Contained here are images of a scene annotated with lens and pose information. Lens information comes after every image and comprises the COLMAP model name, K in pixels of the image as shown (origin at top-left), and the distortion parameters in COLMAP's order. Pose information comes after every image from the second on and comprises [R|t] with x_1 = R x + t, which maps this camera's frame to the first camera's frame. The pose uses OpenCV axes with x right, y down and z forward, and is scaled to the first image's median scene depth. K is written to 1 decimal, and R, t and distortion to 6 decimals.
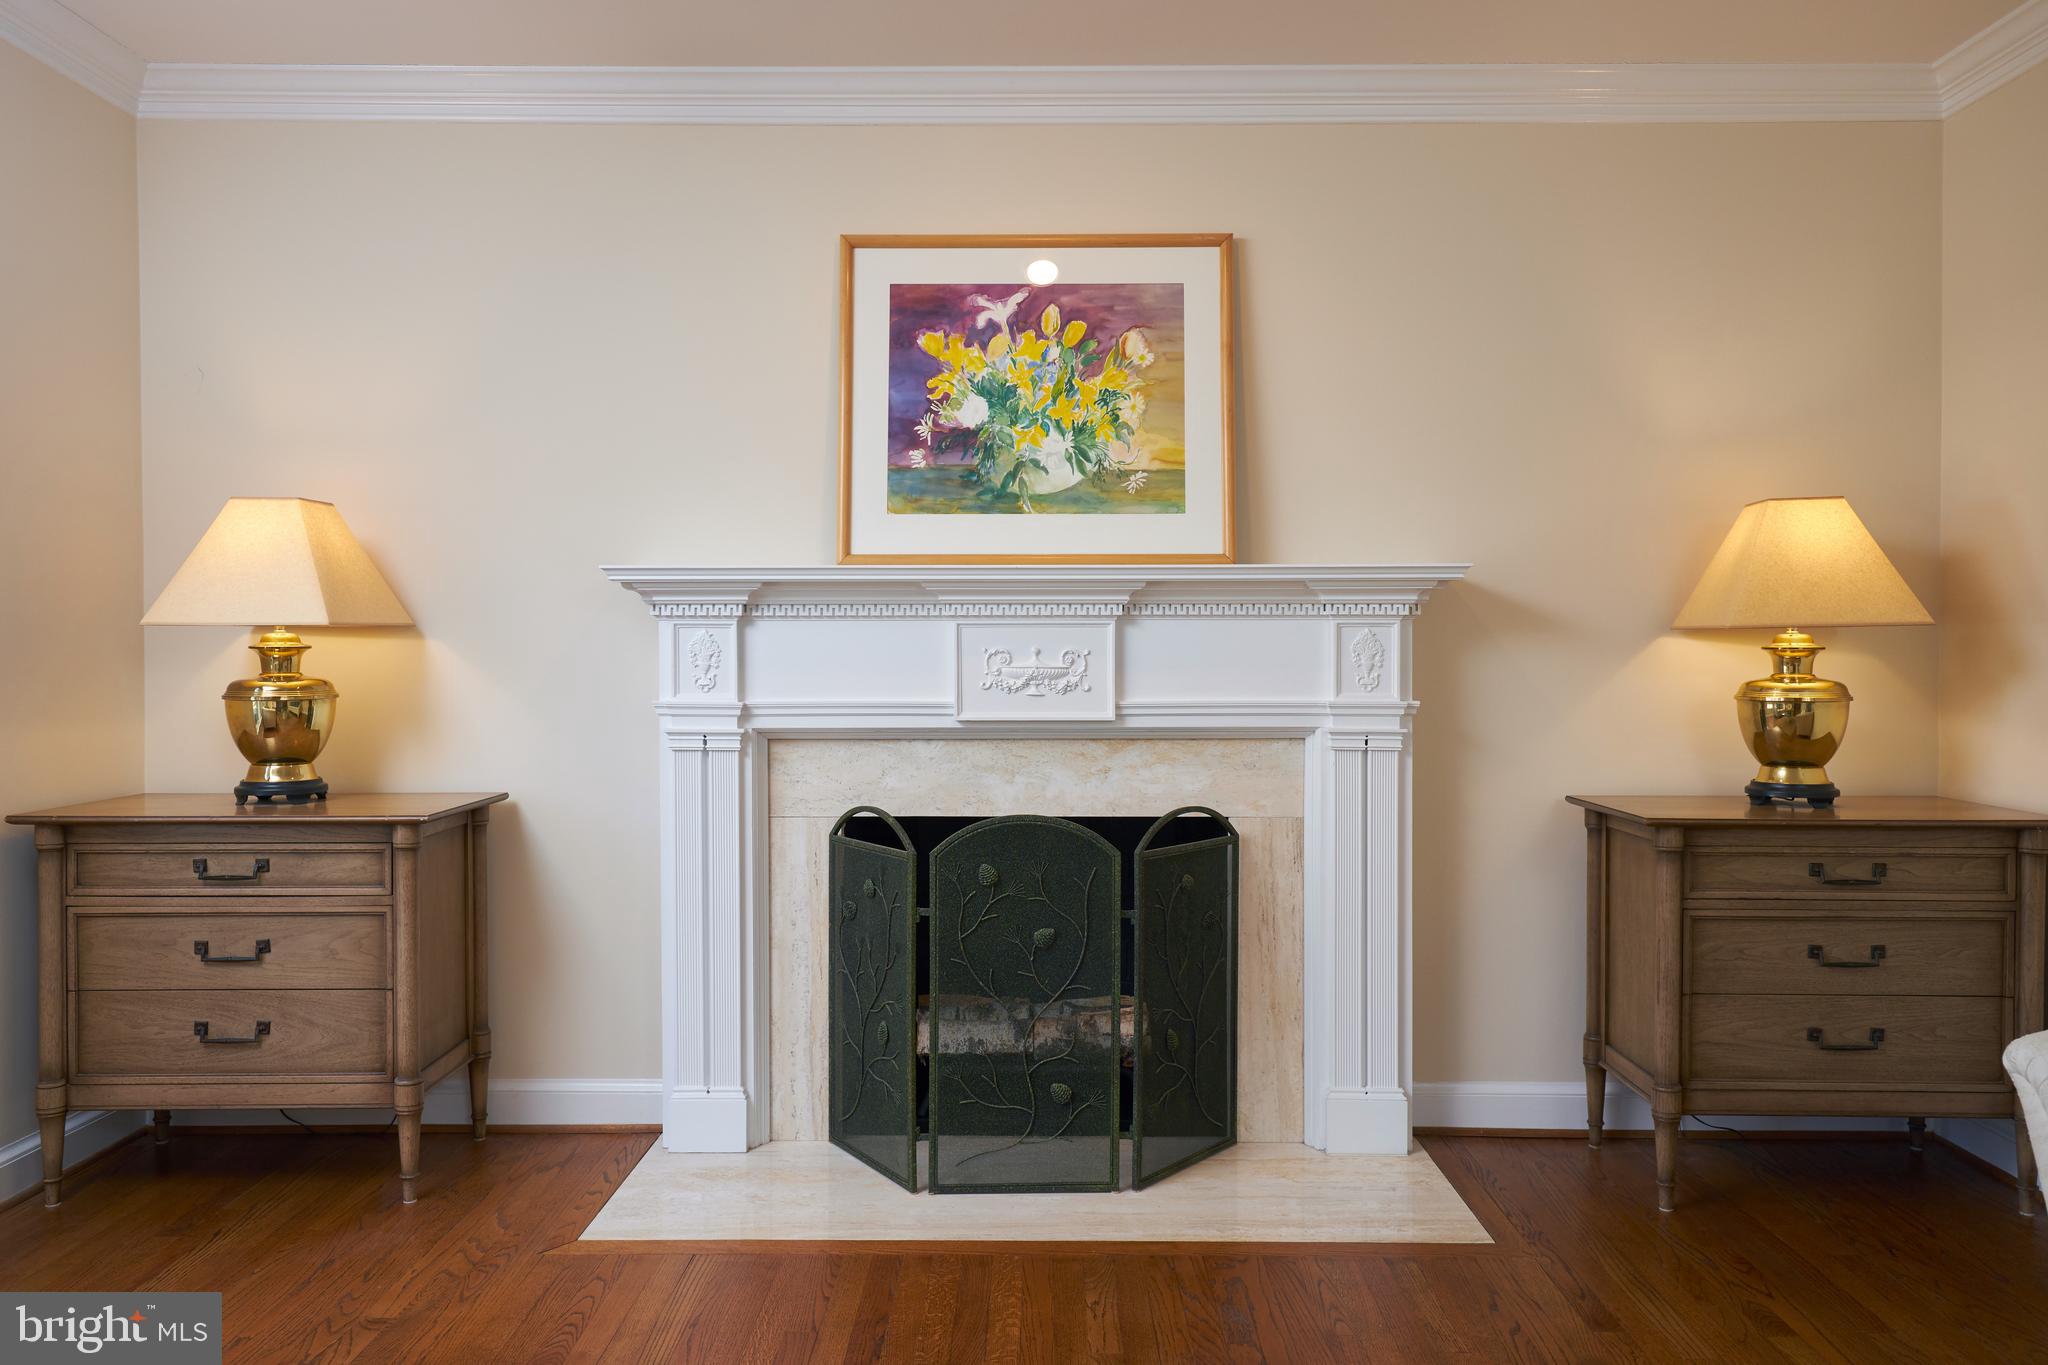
lens RADIAL K [[1444.4, 0, 1024.0], [0, 1444.4, 682.5], [0, 0, 1]] dist [0.005652, 0.005256]
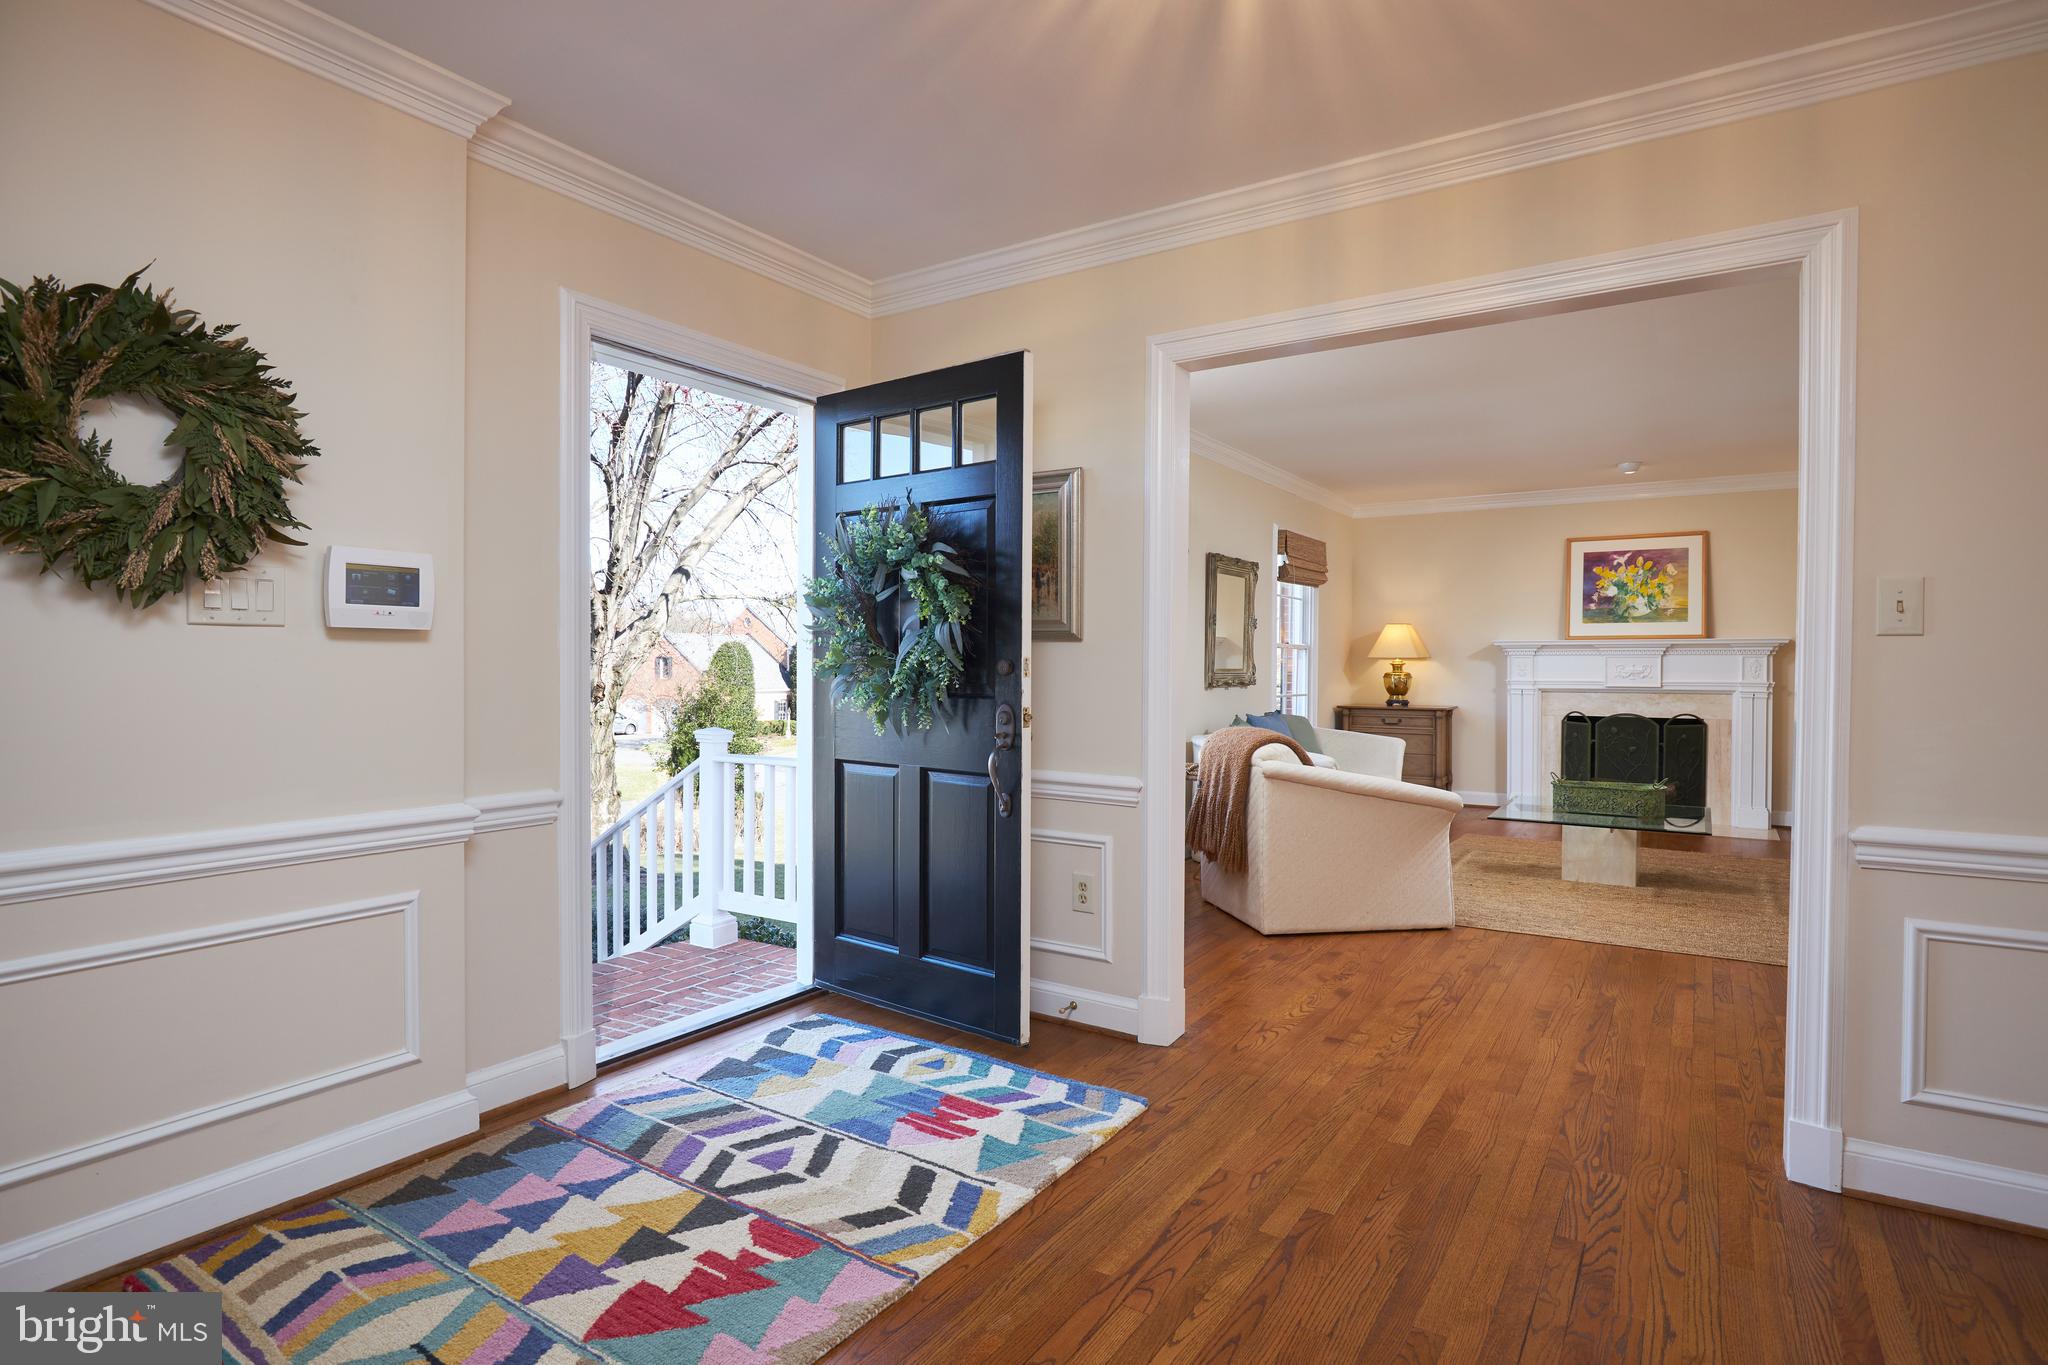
lens RADIAL K [[1042.1, 0, 1032.6], [0, 1042.1, 677.4], [0, 0, 1]] dist [-0.022365, -0.000238]
pose [[0.845015, 0.008962, -0.534668, 0.108975], [-0.011050, 0.999939, -0.000704, 0.021268], [0.534629, 0.006503, 0.845062, -1.653104]]
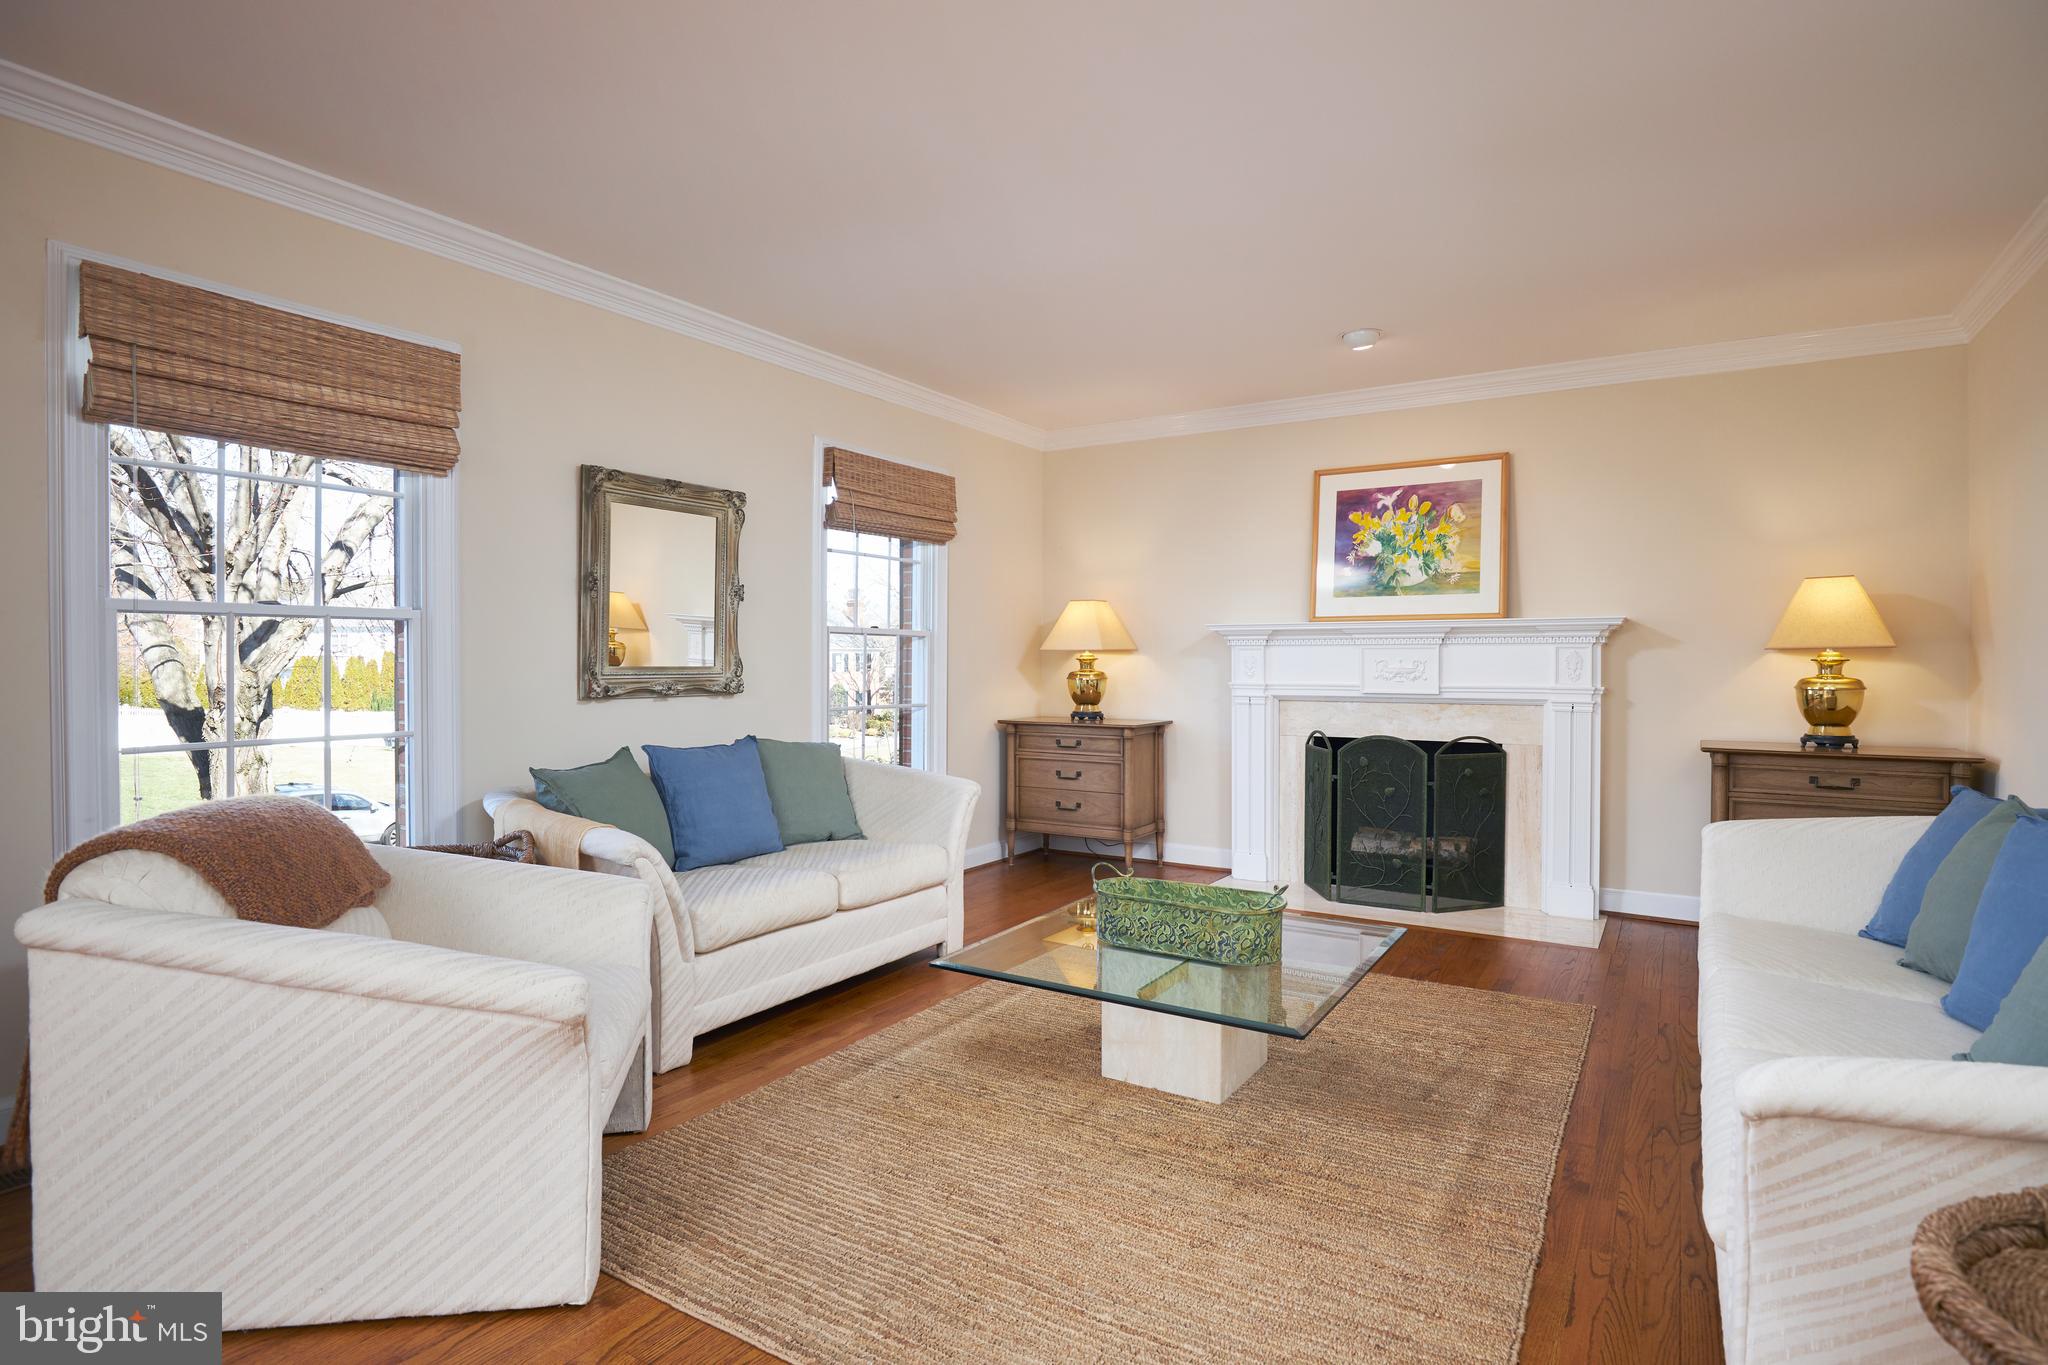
lens RADIAL K [[1042.1, 0, 1032.6], [0, 1042.1, 677.4], [0, 0, 1]] dist [-0.022365, -0.000238]
pose [[0.851448, 0.009405, -0.524355, 0.342183], [-0.010866, 0.999941, 0.000290, 0.007850], [0.524327, 0.005451, 0.851500, -0.569725]]
